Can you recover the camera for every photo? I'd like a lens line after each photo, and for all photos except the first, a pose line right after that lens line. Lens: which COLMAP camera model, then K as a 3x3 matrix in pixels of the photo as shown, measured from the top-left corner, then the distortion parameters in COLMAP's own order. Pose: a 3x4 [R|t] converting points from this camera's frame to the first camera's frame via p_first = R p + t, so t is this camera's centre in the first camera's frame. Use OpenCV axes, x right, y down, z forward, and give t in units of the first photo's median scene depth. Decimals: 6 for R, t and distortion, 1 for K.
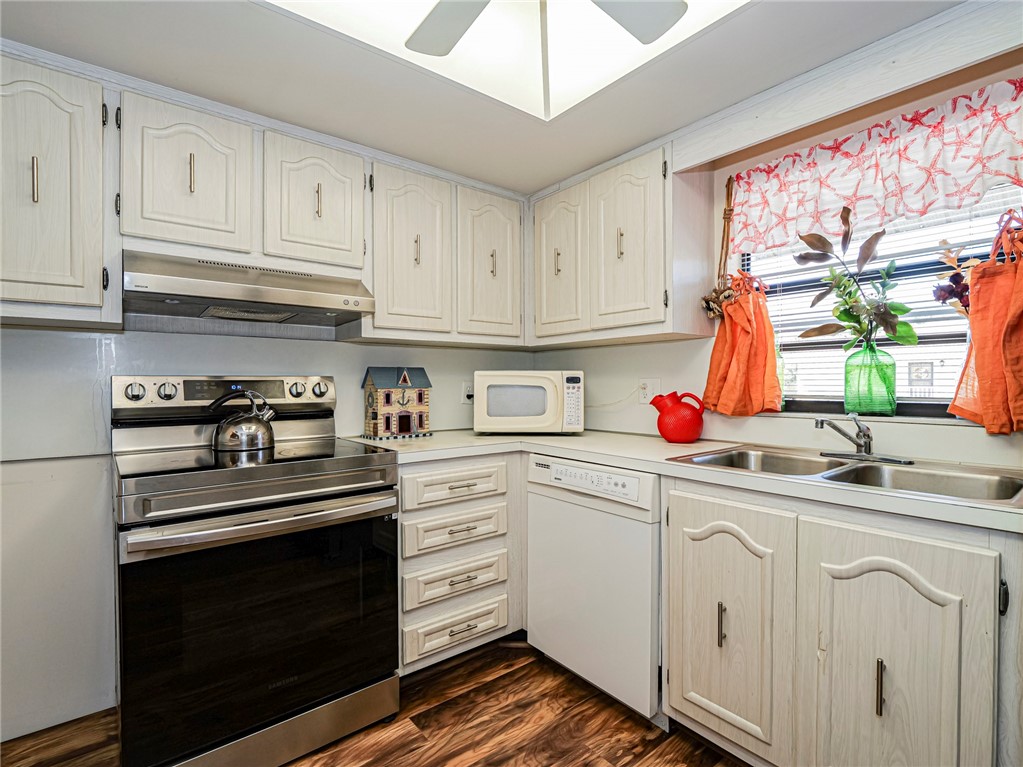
lens RADIAL K [[503.5, 0, 514.8], [0, 503.5, 384.9], [0, 0, 1]] dist [-0.000441, -0.001982]
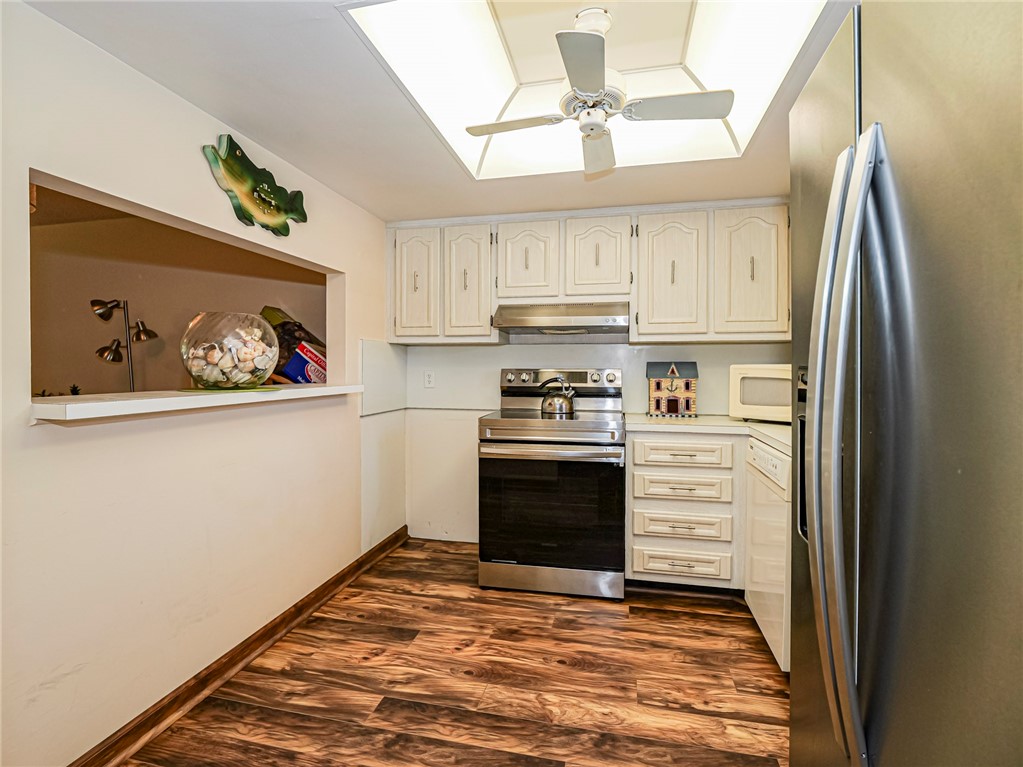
lens RADIAL K [[503.5, 0, 509.3], [0, 503.5, 376.8], [0, 0, 1]] dist [-0.000441, -0.001982]
pose [[0.627638, 0.014711, -0.778366, 0.607597], [-0.009975, 0.999891, 0.010855, -0.008221], [0.778441, 0.000951, 0.627717, -0.157548]]
